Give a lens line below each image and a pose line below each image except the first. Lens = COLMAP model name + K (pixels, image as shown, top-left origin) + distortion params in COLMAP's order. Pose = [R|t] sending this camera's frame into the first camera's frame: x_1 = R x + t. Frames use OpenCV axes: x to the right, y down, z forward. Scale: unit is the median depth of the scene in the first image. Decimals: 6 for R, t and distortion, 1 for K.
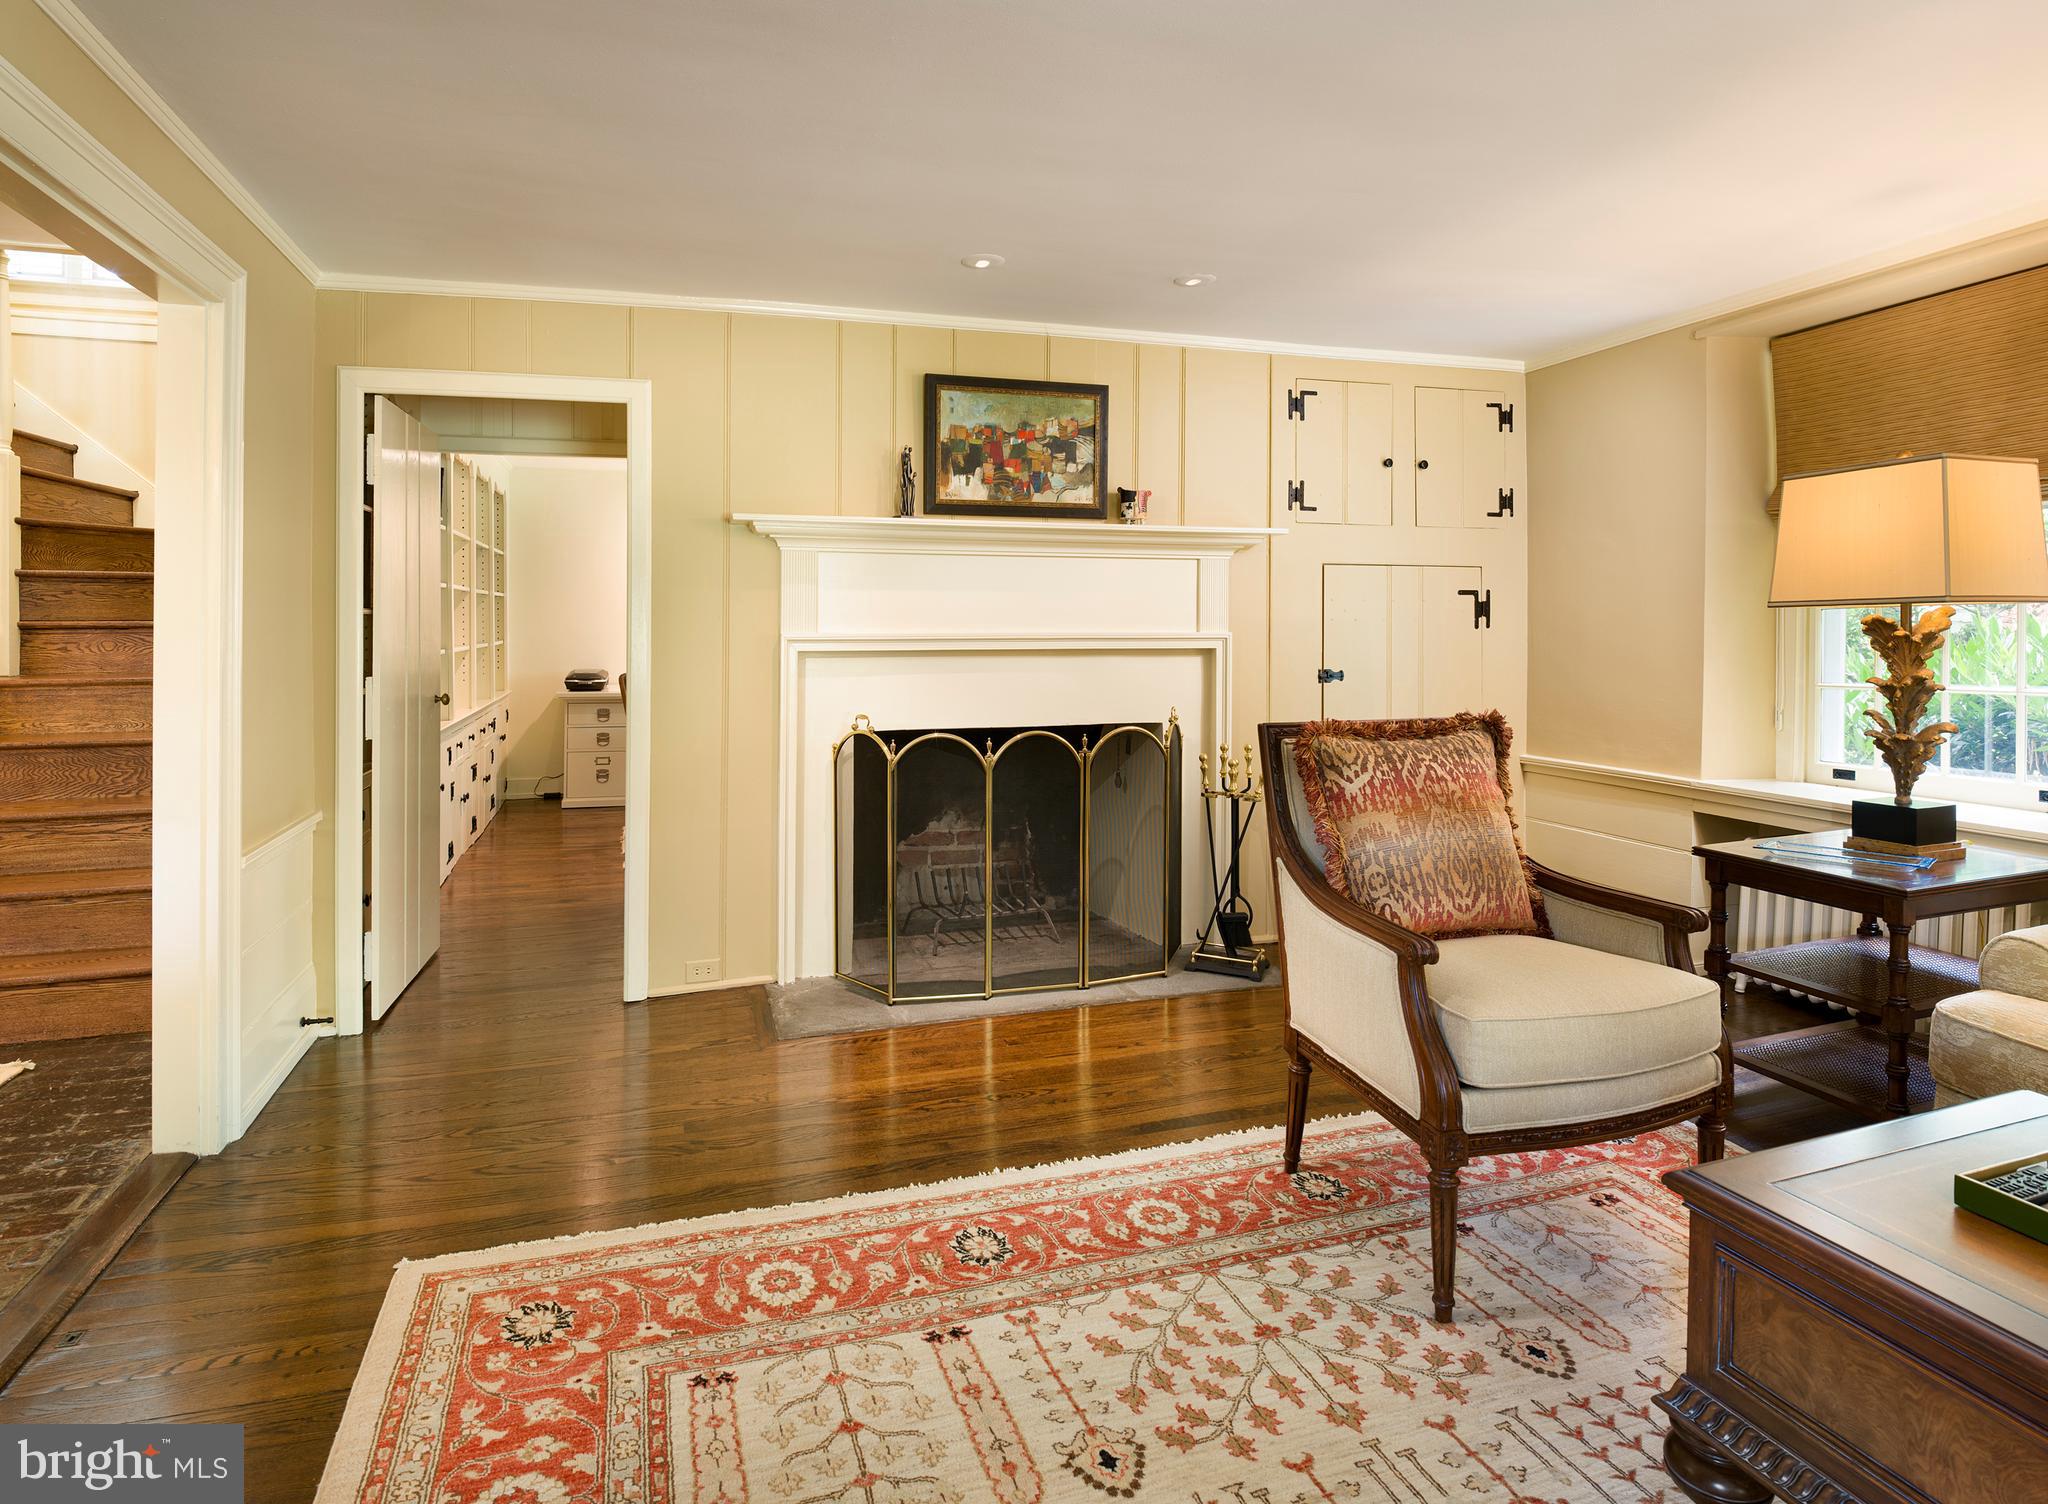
lens RADIAL K [[1175.2, 0, 759.0], [0, 1175.2, 647.1], [0, 0, 1]] dist [0.002325, 0.000012]
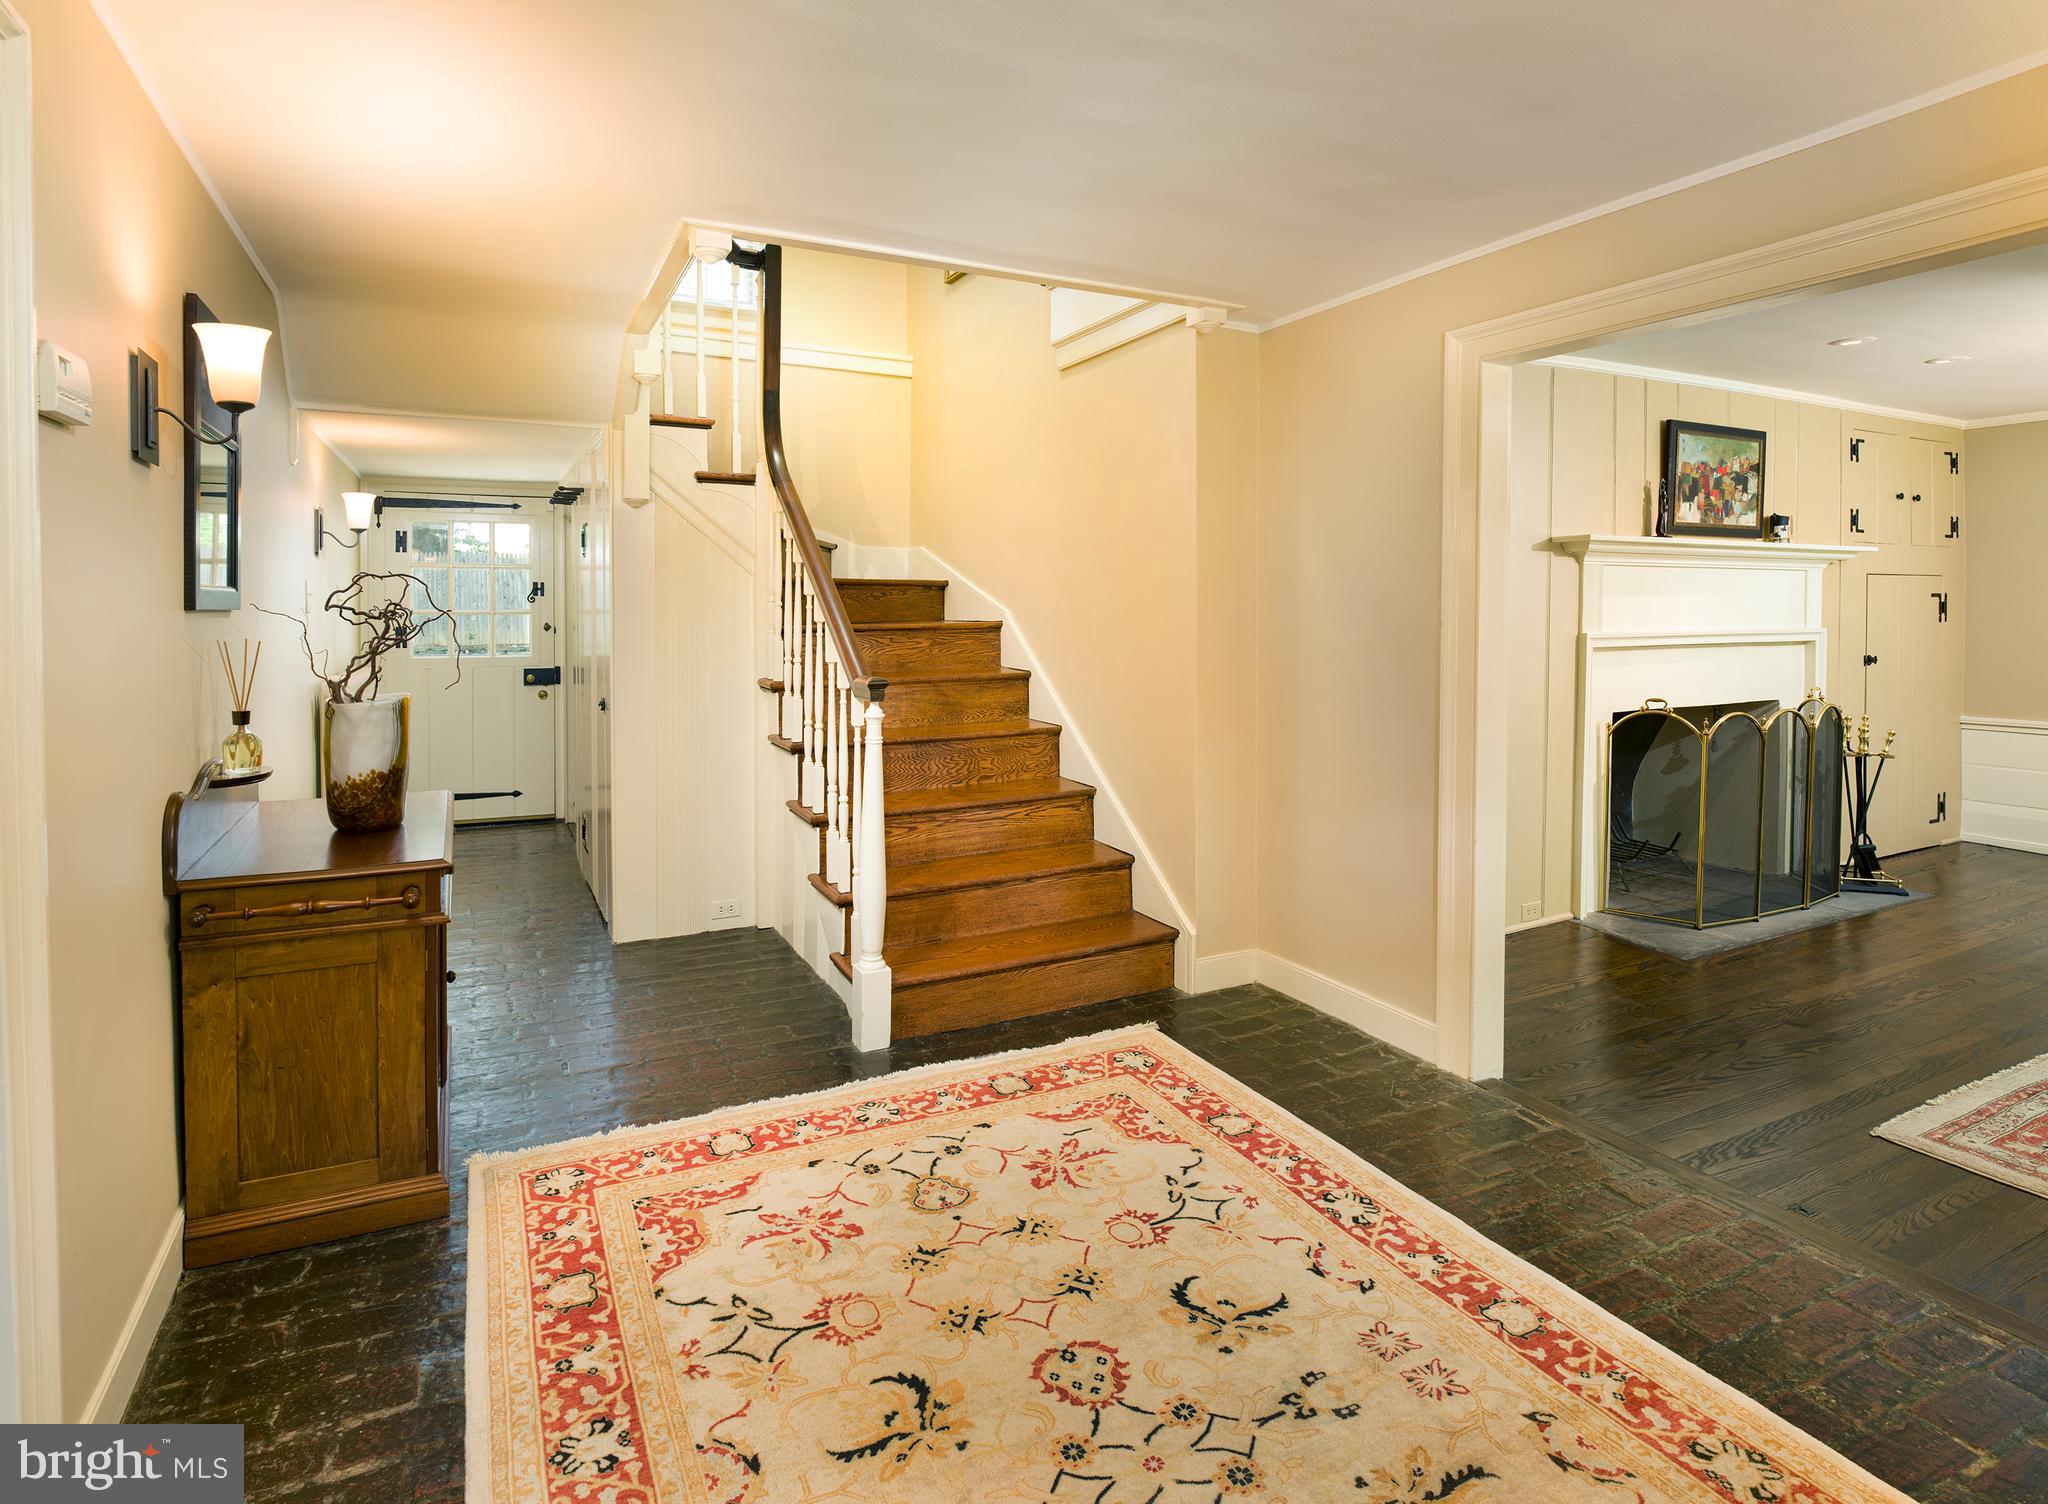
lens RADIAL K [[1084.5, 0, 920.7], [0, 1084.5, 659.5], [0, 0, 1]] dist [-0.001842, -0.002372]
pose [[0.982154, -0.013194, 0.187617, -0.824321], [0.009386, 0.999732, 0.021168, -0.012299], [-0.187846, -0.019029, 0.982014, 0.028019]]
